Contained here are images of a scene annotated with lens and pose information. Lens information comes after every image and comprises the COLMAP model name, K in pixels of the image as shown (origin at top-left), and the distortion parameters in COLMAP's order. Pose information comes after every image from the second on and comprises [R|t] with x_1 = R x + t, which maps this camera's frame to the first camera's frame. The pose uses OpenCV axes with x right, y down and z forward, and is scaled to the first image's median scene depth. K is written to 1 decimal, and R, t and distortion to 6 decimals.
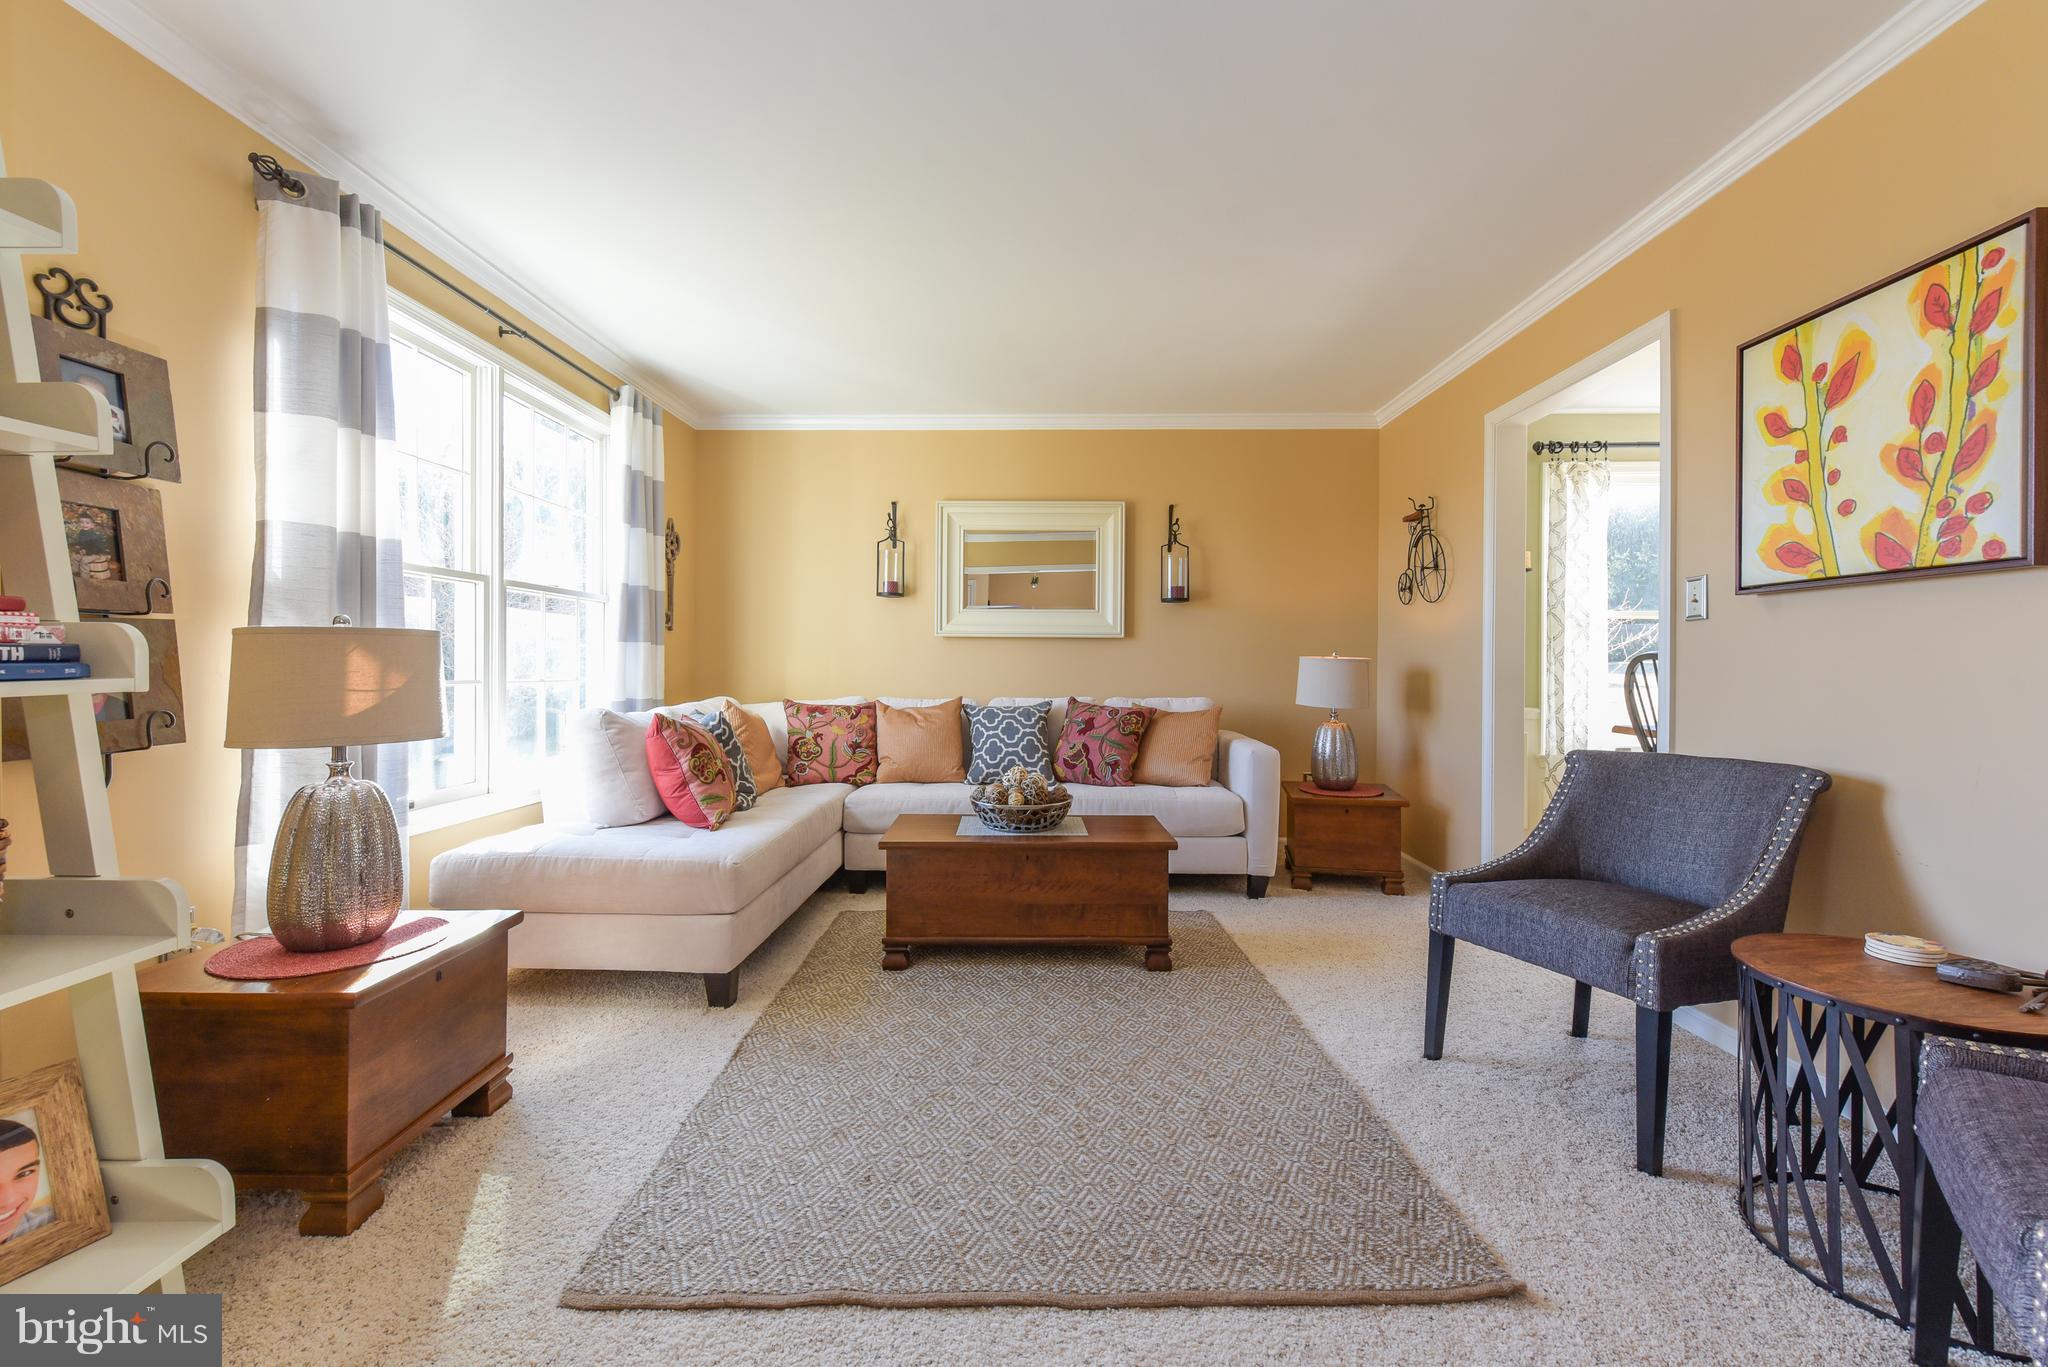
lens RADIAL K [[810.0, 0, 1013.6], [0, 810.0, 679.8], [0, 0, 1]] dist [0.002835, -0.001549]
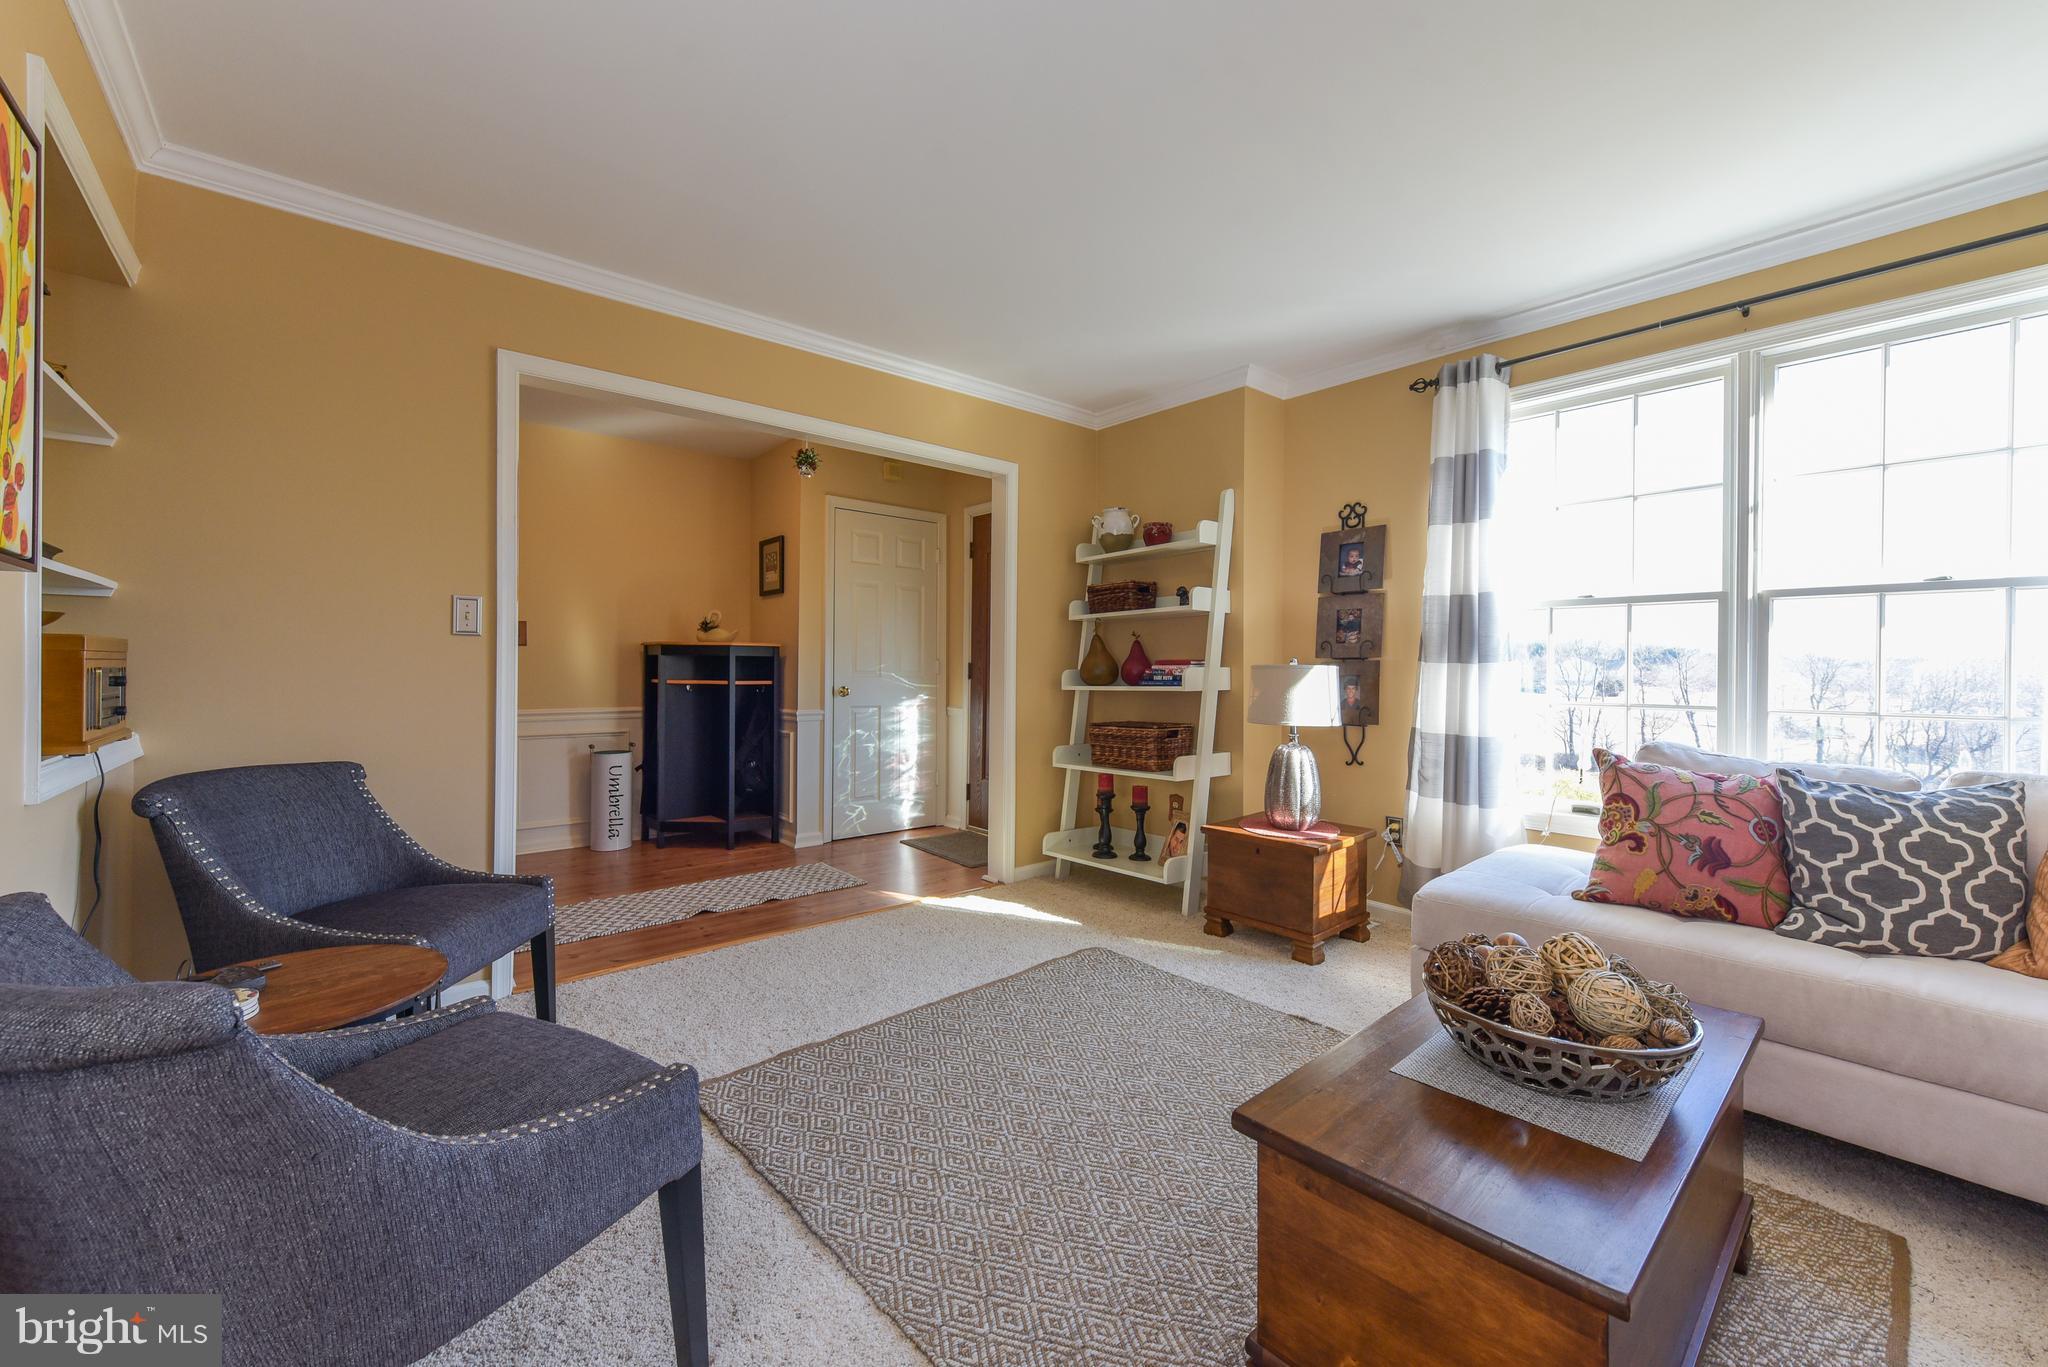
lens RADIAL K [[810.0, 0, 1025.8], [0, 810.0, 672.4], [0, 0, 1]] dist [0.002835, -0.001549]
pose [[-0.723632, -0.001551, -0.690185, 0.892030], [-0.018368, 0.999687, 0.017012, -0.063762], [0.689942, 0.024988, -0.723433, 1.824014]]
